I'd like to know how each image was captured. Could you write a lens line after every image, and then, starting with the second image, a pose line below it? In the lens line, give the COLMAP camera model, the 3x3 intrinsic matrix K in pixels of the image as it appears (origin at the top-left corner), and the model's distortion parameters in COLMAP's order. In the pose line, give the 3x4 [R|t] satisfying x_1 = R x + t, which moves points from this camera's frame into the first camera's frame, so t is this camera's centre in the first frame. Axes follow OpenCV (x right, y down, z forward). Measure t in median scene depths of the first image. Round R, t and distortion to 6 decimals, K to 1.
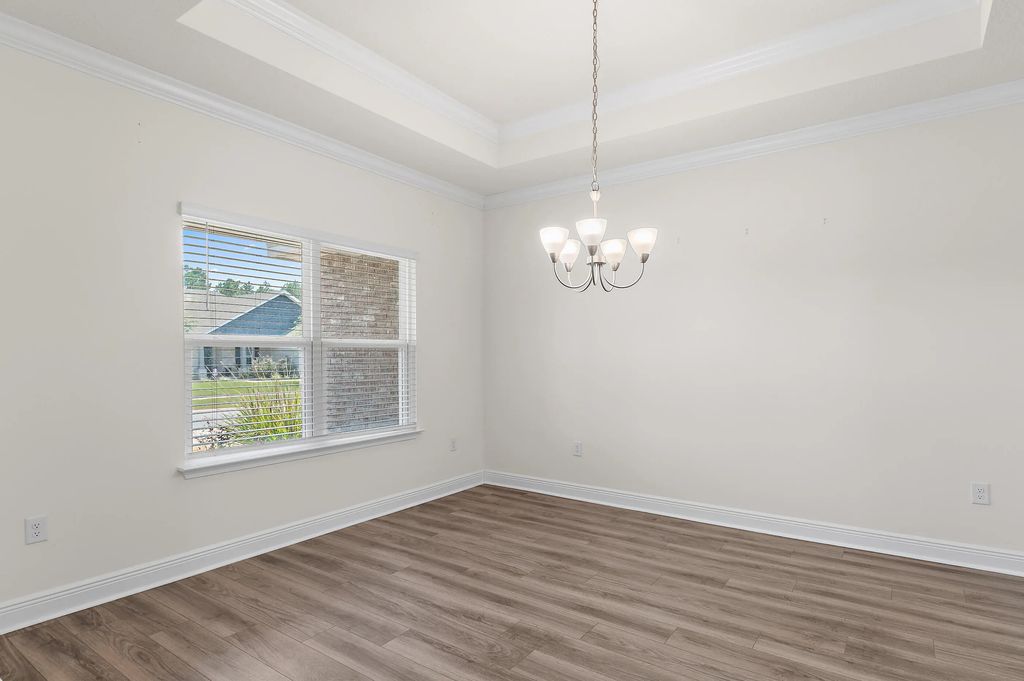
lens RADIAL K [[547.4, 0, 518.3], [0, 547.4, 352.5], [0, 0, 1]] dist [0.001882, 0.000094]
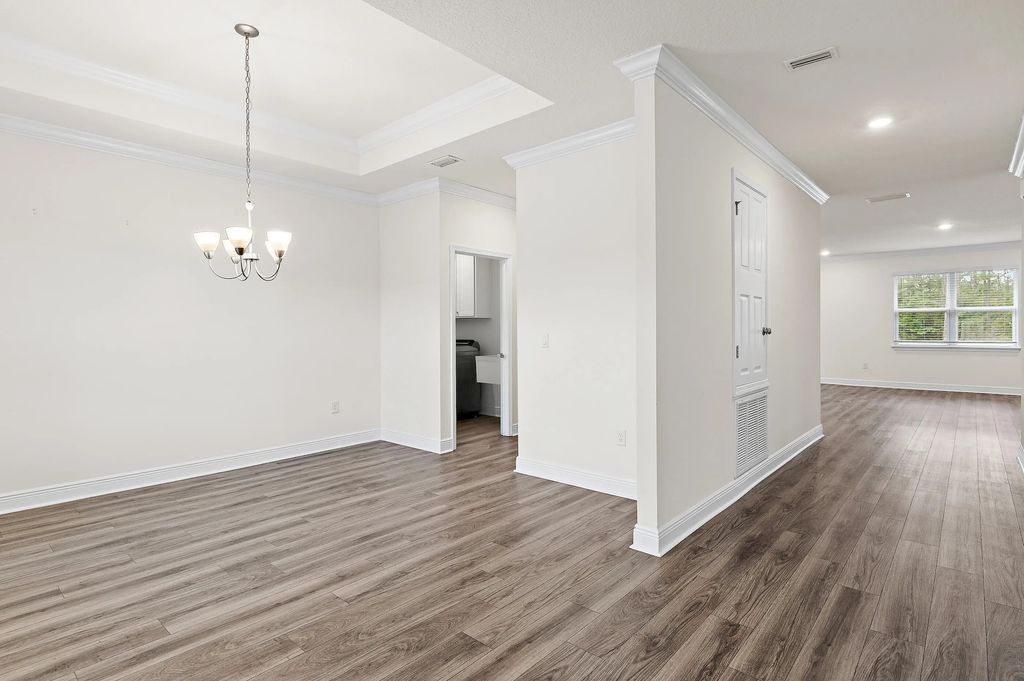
lens RADIAL K [[511.1, 0, 518.3], [0, 511.1, 329.5], [0, 0, 1]] dist [0.004340, 0.000371]
pose [[0.105341, 0.000025, 0.994436, -0.813293], [0.005077, 0.999987, -0.000563, 0.002416], [-0.994423, 0.005108, 0.105340, 0.220908]]
